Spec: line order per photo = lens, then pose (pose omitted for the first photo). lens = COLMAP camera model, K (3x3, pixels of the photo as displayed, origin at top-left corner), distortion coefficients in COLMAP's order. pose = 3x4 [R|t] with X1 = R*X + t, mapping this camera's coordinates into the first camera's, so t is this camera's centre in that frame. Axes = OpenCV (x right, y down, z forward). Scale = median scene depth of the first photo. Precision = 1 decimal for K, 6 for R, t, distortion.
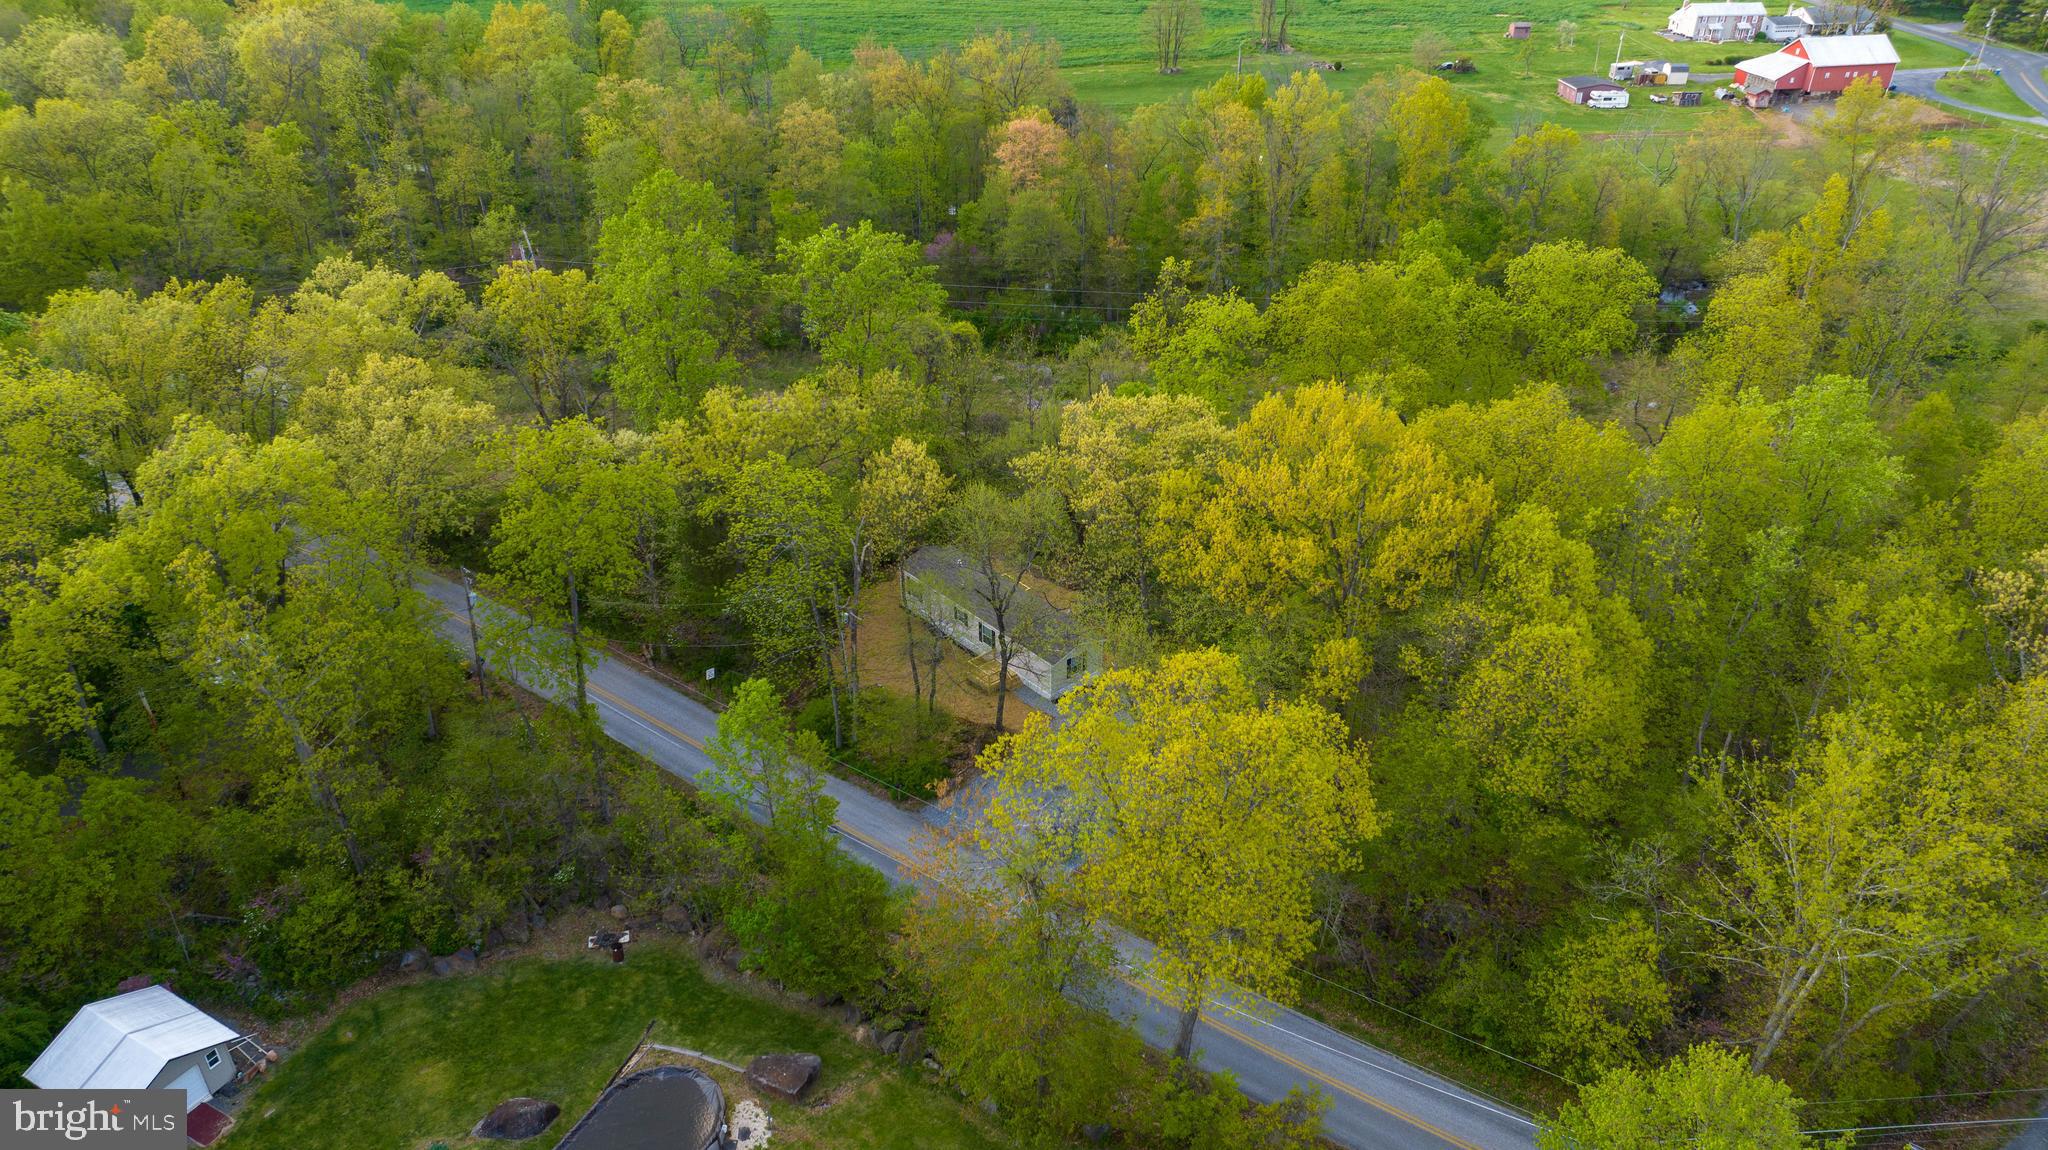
lens RADIAL K [[1444.6, 0, 1033.7], [0, 1444.6, 572.1], [0, 0, 1]] dist [-0.043052, 0.047861]
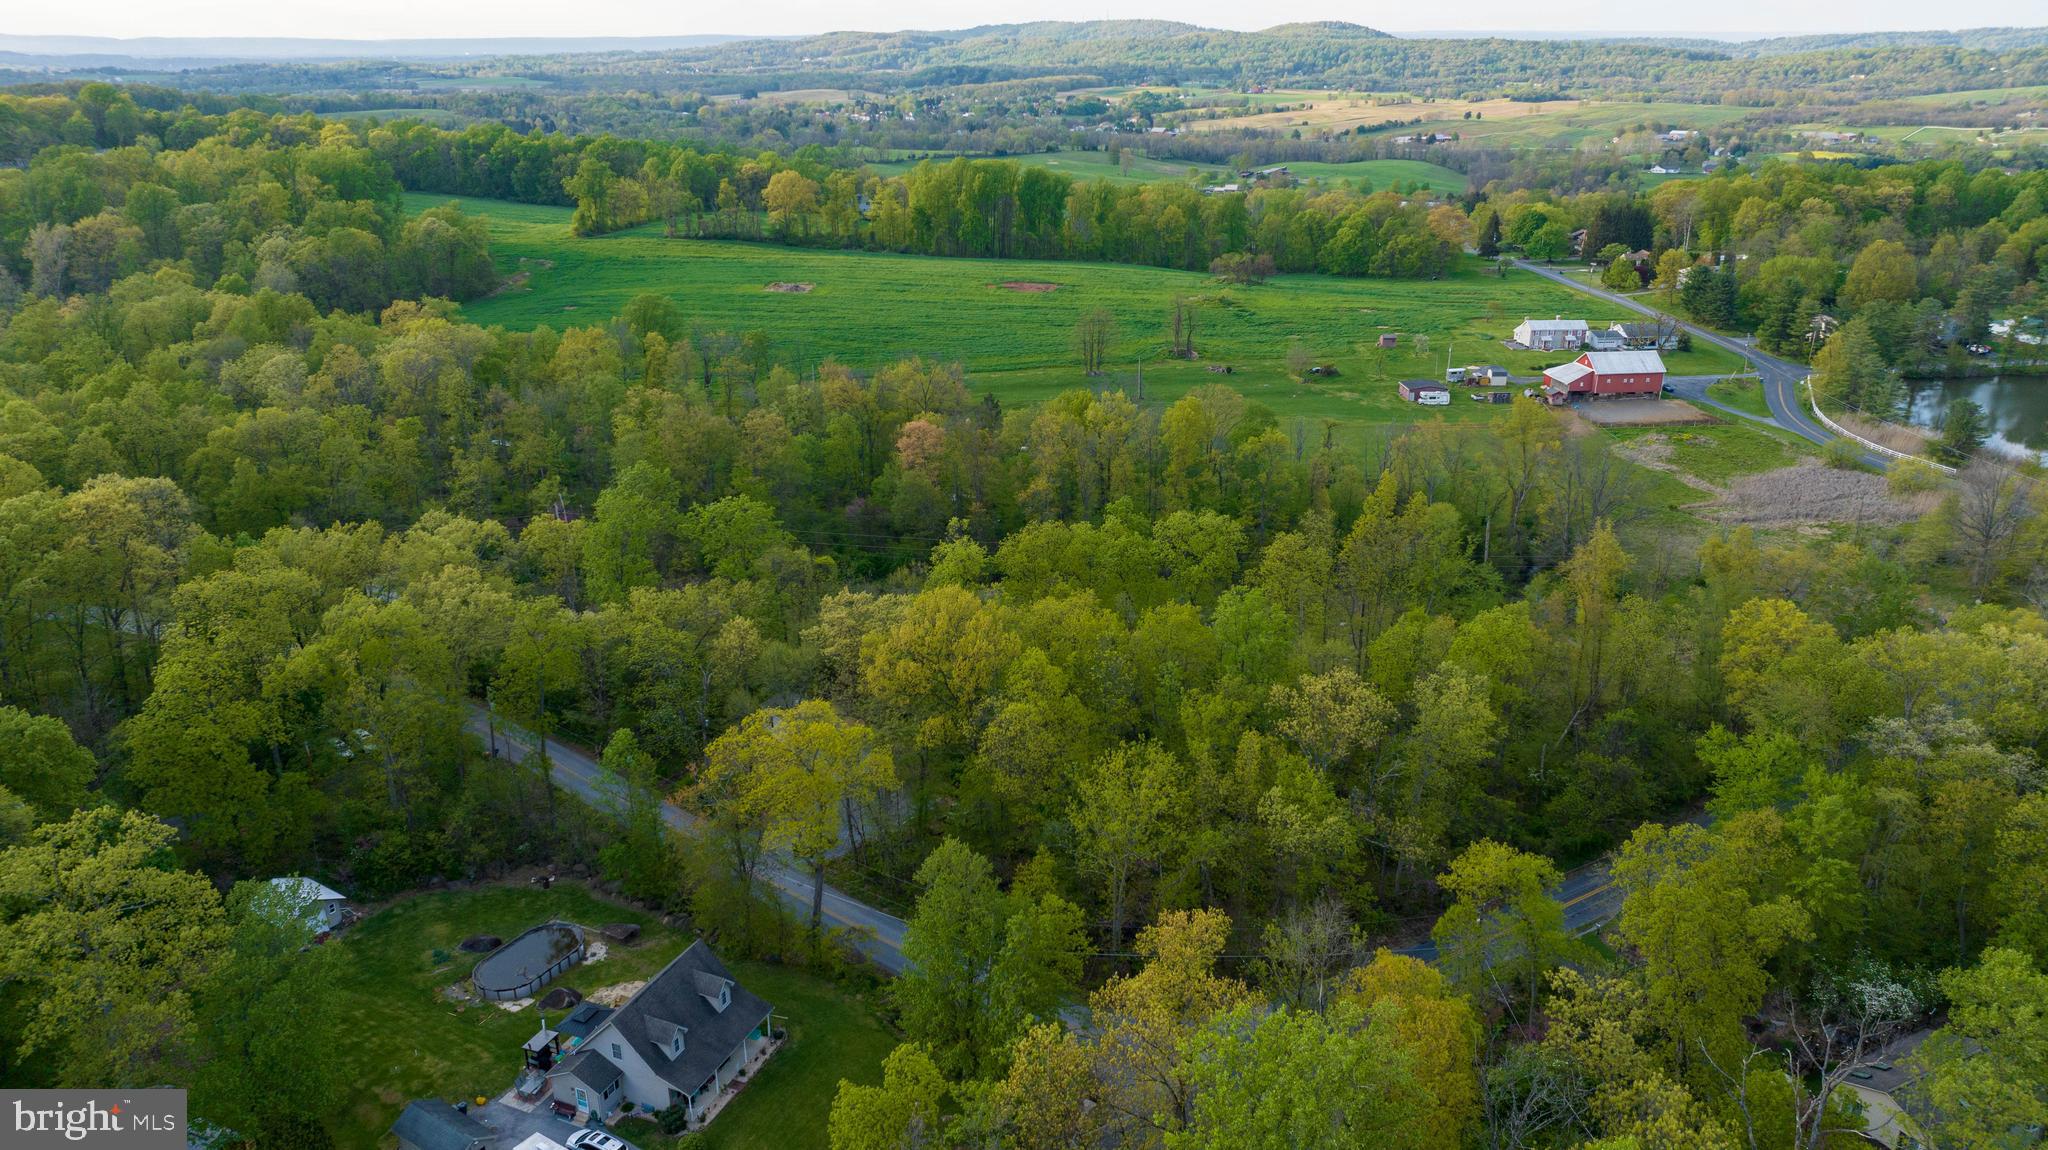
lens RADIAL K [[1444.6, 0, 1029.6], [0, 1444.6, 564.3], [0, 0, 1]] dist [-0.043052, 0.047861]
pose [[0.998456, 0.014084, -0.053736, 0.255721], [-0.023573, 0.983334, -0.180276, 0.109956], [0.050301, 0.181264, 0.982147, -0.513978]]
